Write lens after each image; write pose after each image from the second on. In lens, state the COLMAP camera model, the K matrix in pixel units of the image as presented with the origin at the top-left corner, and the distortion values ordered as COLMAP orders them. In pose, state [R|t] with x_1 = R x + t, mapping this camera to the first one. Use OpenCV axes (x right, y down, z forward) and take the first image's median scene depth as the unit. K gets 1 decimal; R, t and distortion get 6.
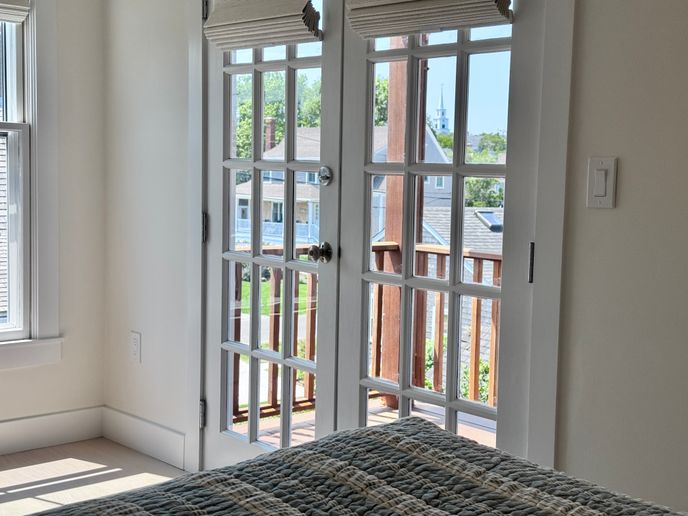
lens RADIAL K [[1009.0, 0, 344.0], [0, 1009.0, 258.0], [0, 0, 1]] dist [0.019790, 0.029820]
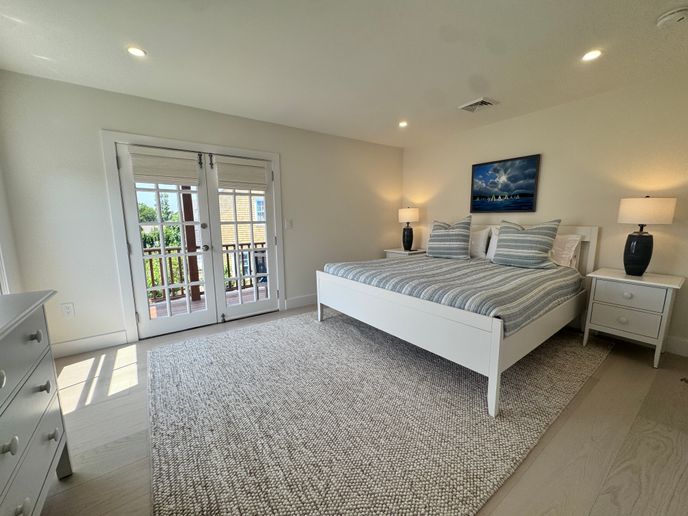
lens RADIAL K [[278.0, 0, 344.0], [0, 278.0, 258.0], [0, 0, 1]] dist [-0.000778, -0.000014]
pose [[0.138616, -0.113917, 0.983773, -0.828384], [0.132213, 0.986599, 0.095615, -0.000809], [-0.981481, 0.116814, 0.151820, 0.369448]]
